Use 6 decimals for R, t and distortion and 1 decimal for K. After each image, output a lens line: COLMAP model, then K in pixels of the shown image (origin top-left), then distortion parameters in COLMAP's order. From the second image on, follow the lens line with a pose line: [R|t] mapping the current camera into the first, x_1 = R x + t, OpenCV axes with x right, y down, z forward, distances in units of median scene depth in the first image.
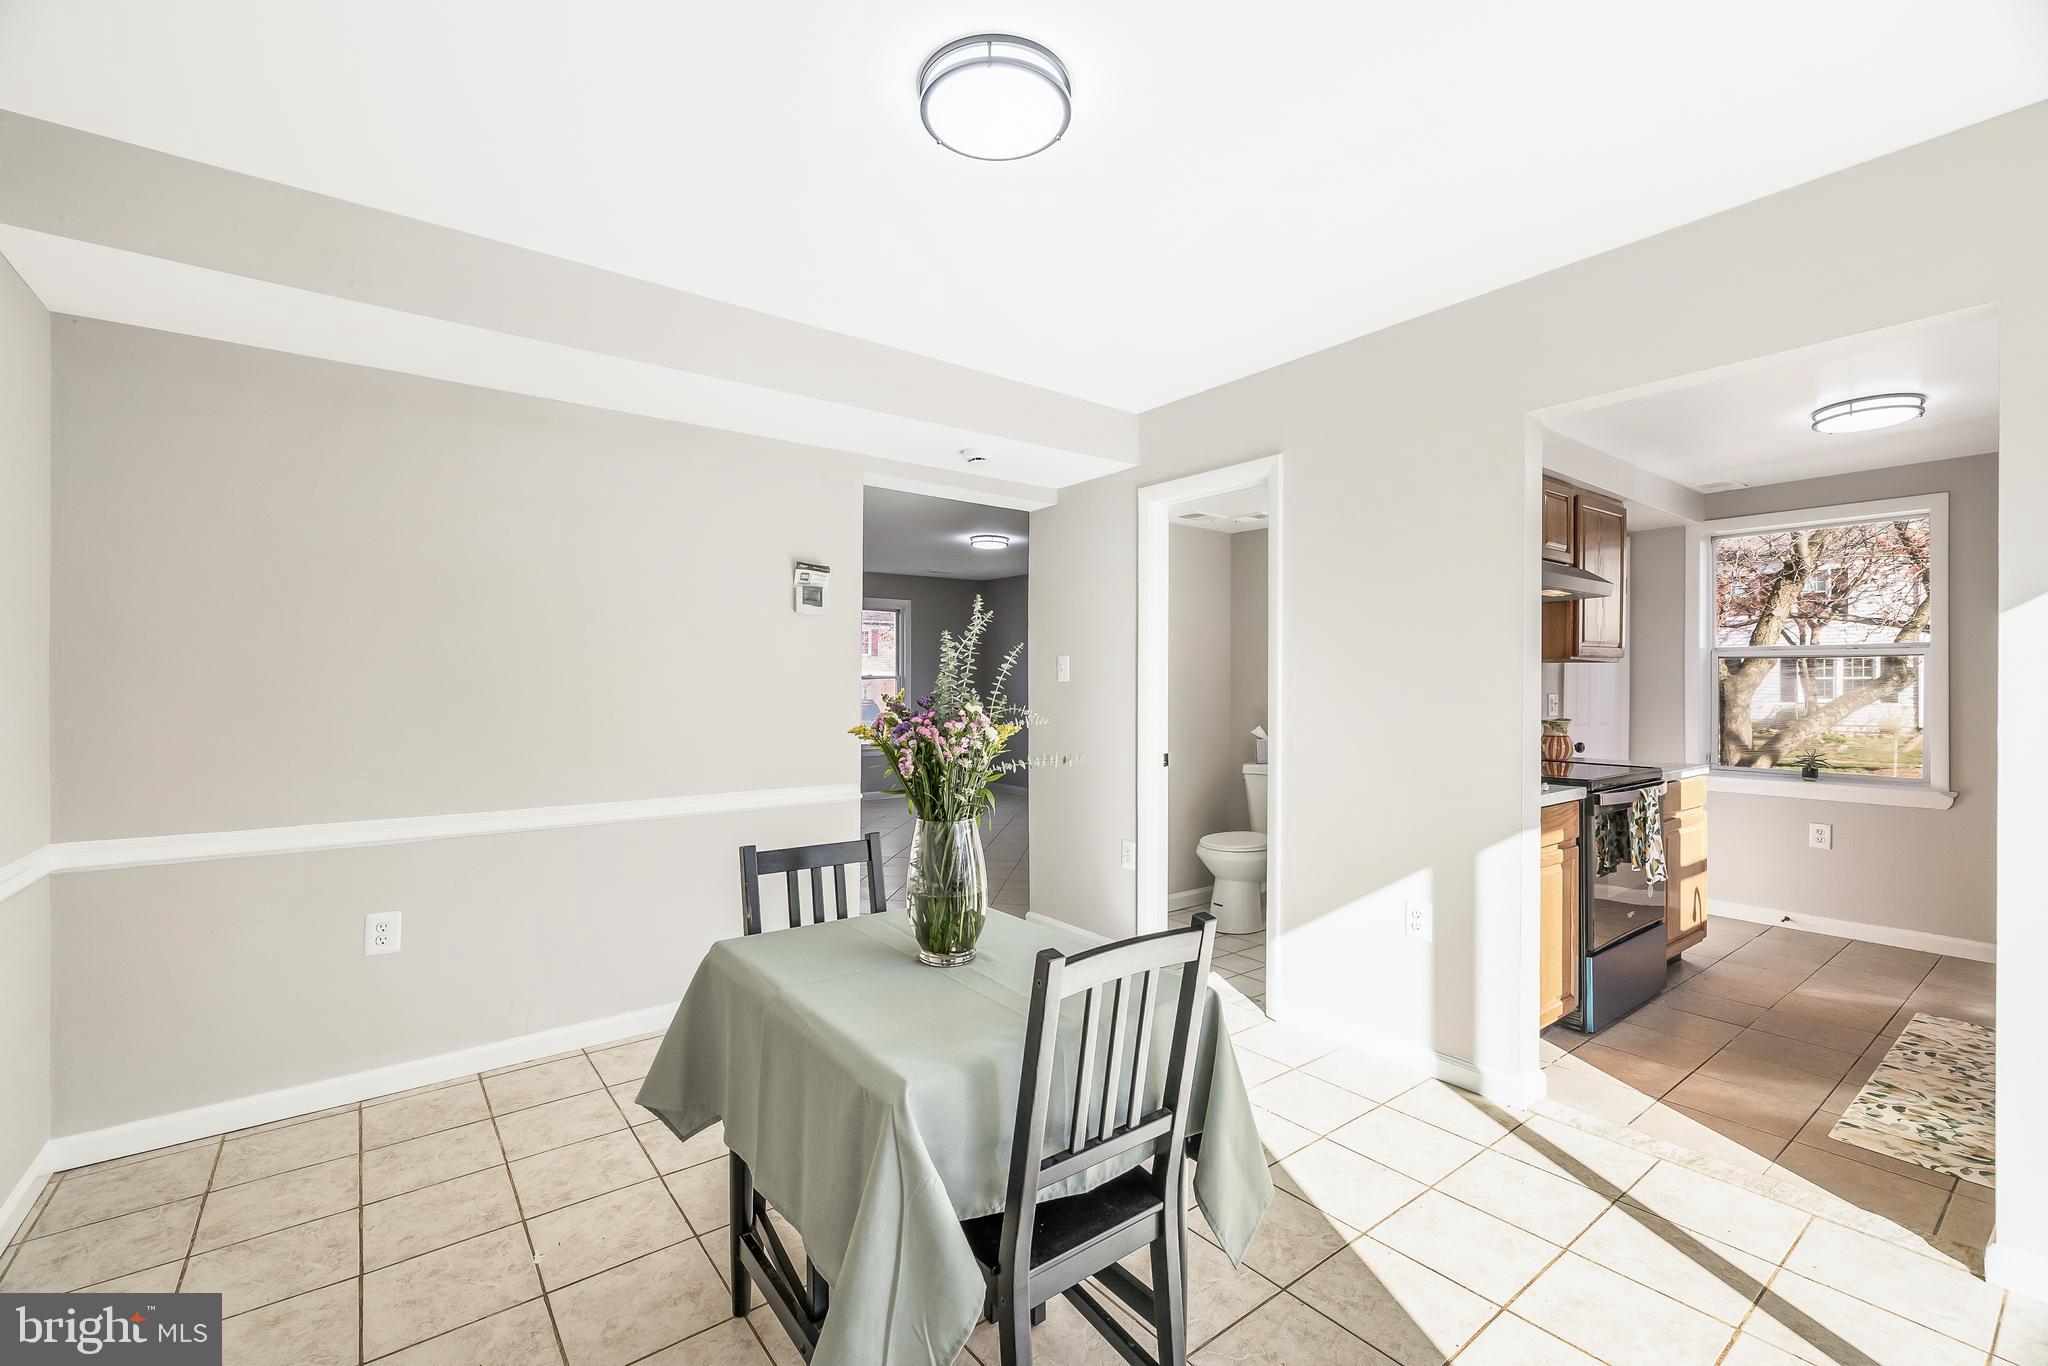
lens RADIAL K [[874.8, 0, 1013.9], [0, 874.8, 669.9], [0, 0, 1]] dist [-0.002027, 0.000460]
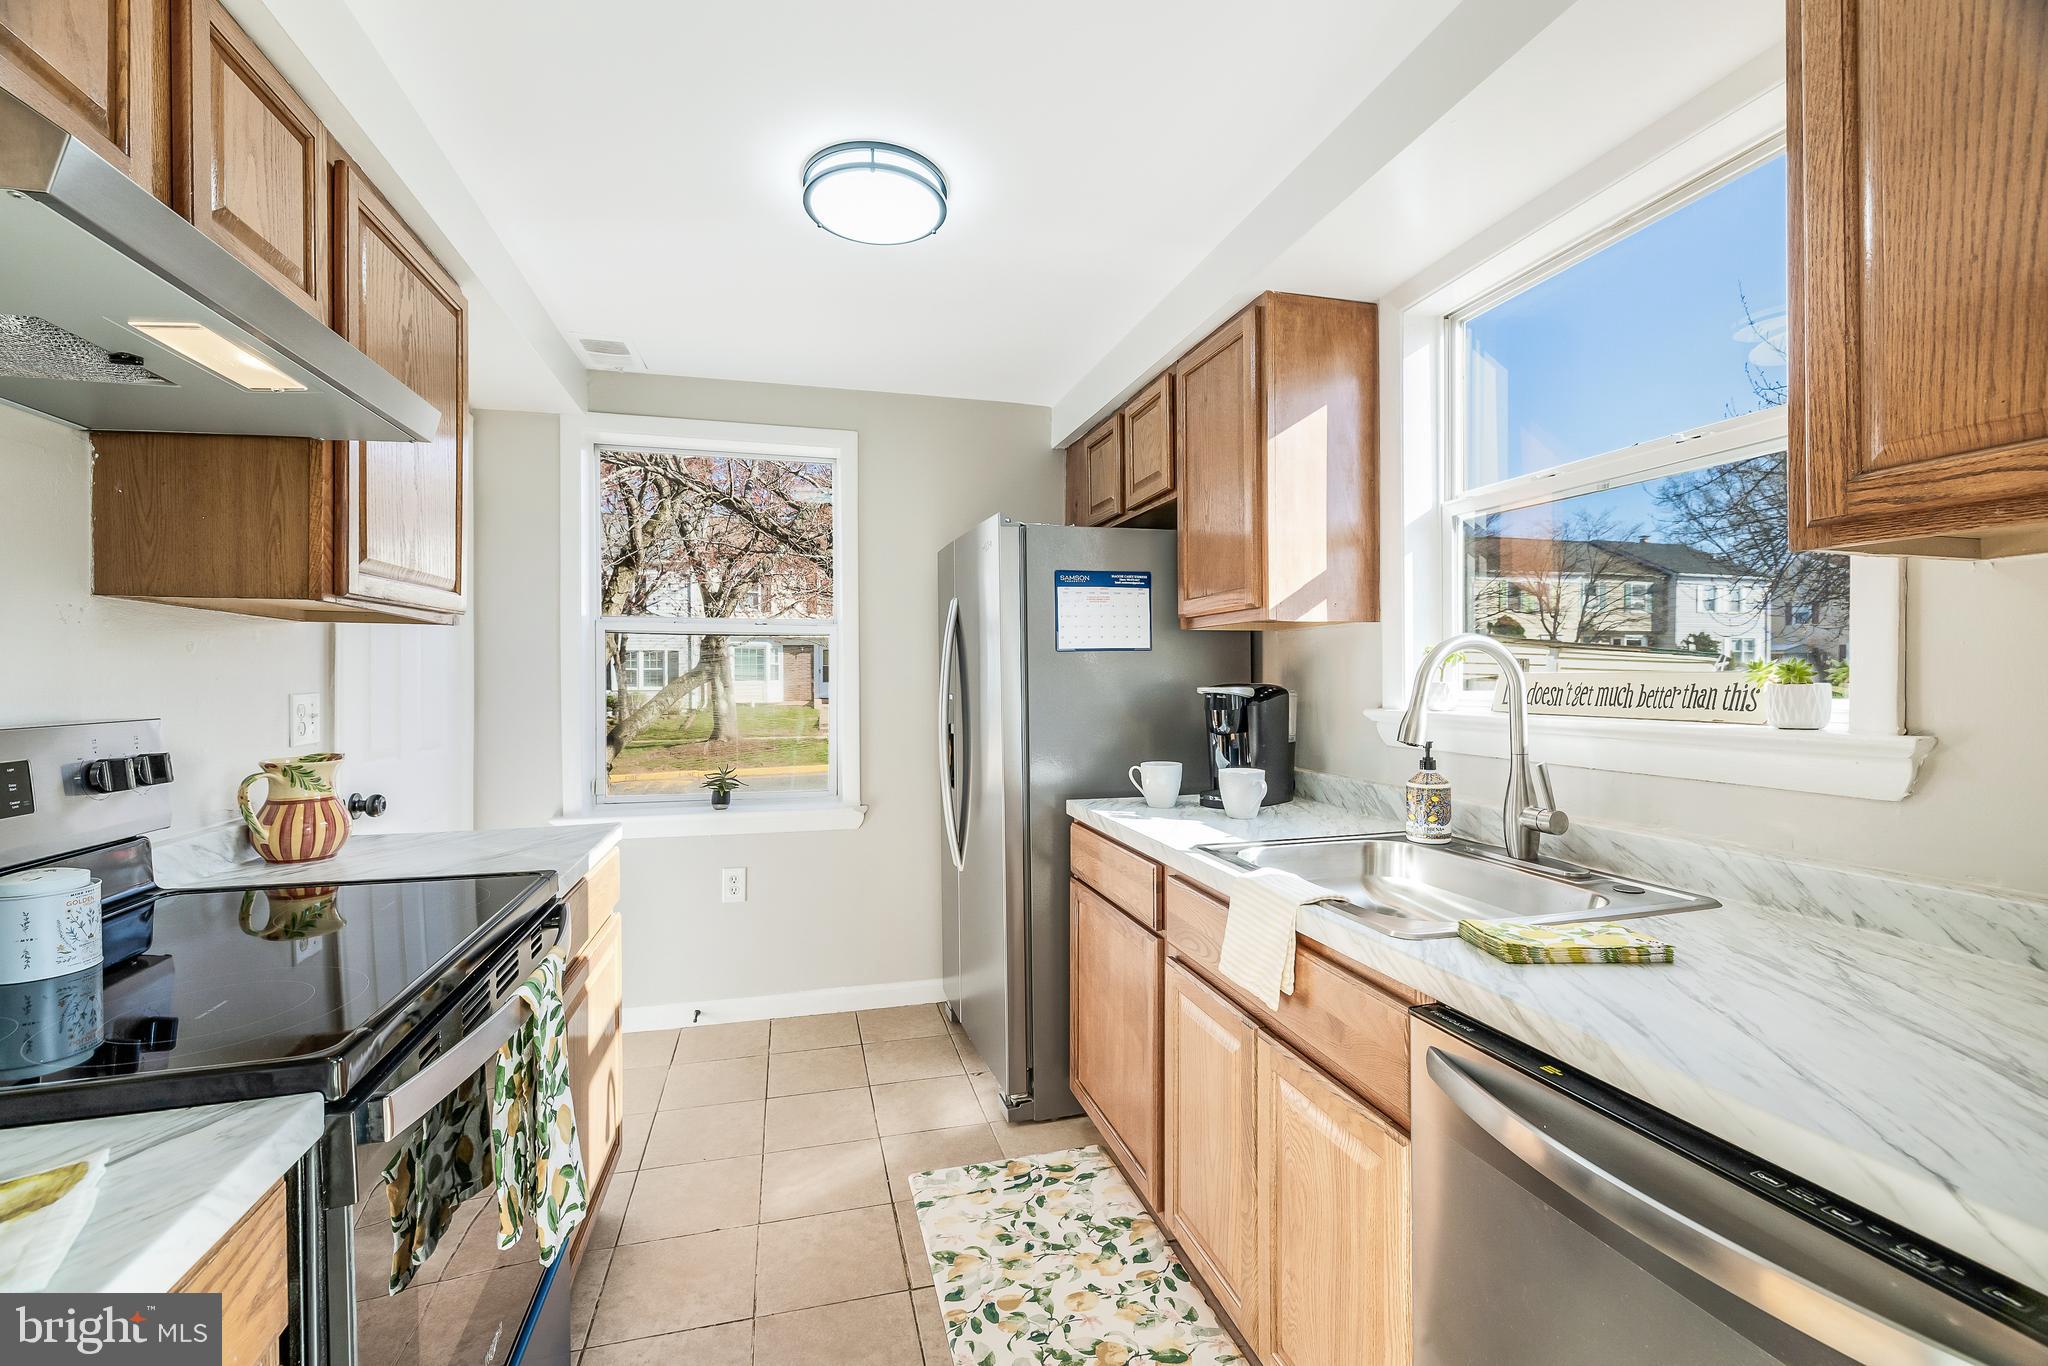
lens RADIAL K [[874.8, 0, 1014.4], [0, 874.8, 679.3], [0, 0, 1]] dist [-0.002027, 0.000460]
pose [[0.387835, -0.012998, 0.921637, 0.468616], [-0.006107, 0.999842, 0.016671, 0.012160], [-0.921709, -0.012094, 0.387694, 0.675972]]
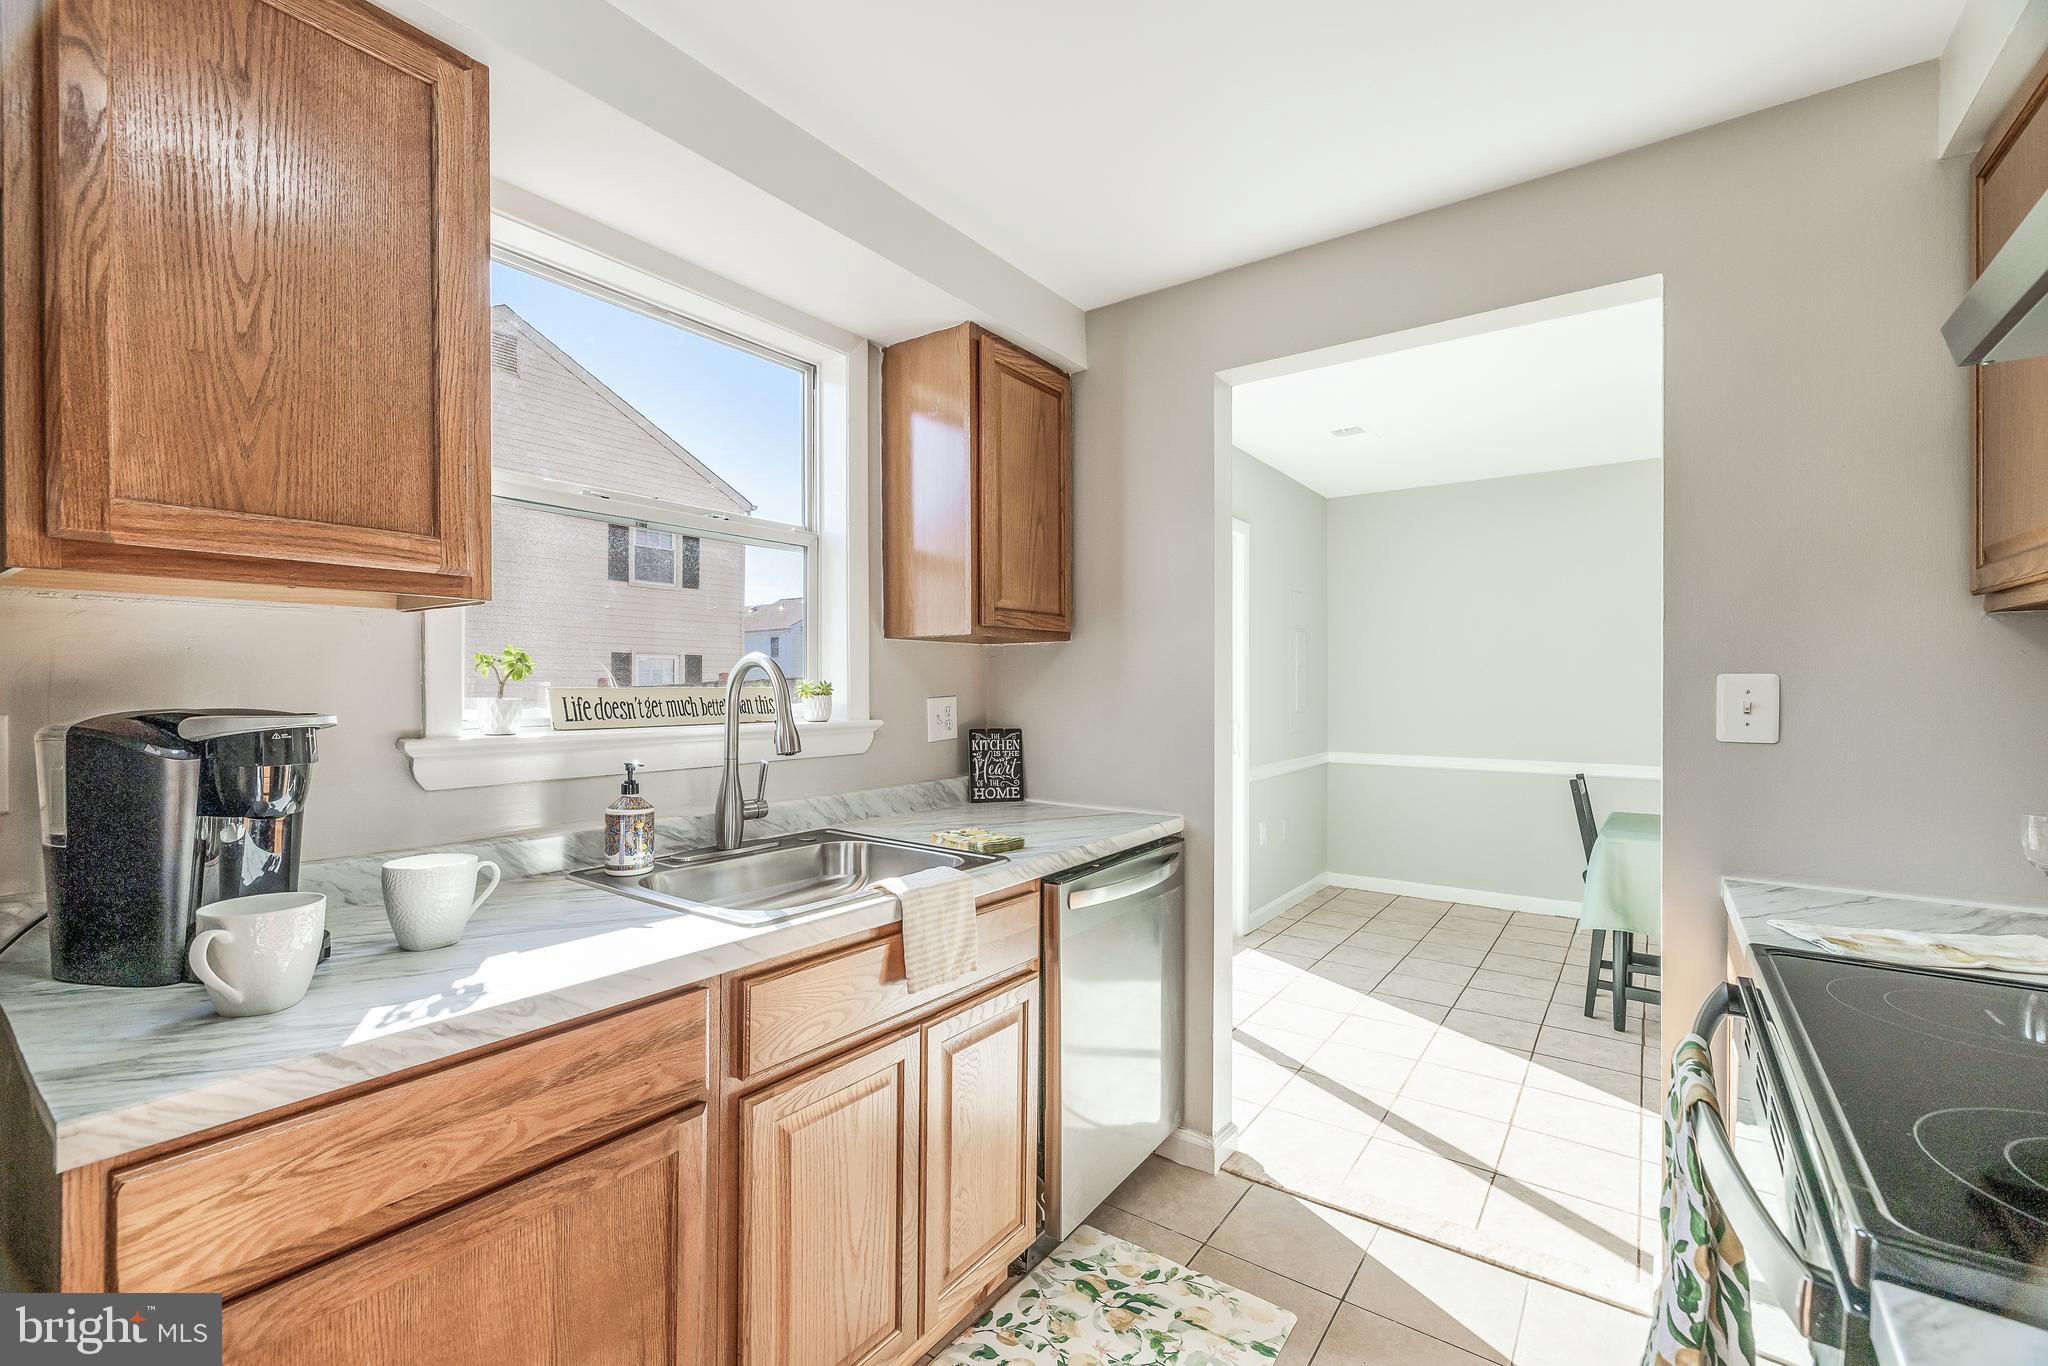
lens RADIAL K [[874.8, 0, 1052.2], [0, 874.8, 698.7], [0, 0, 1]] dist [-0.002027, 0.000460]
pose [[-0.954188, -0.001930, -0.299200, 1.253731], [0.001861, 0.999922, -0.012386, 0.038344], [0.299201, -0.012375, -0.954110, 1.390815]]
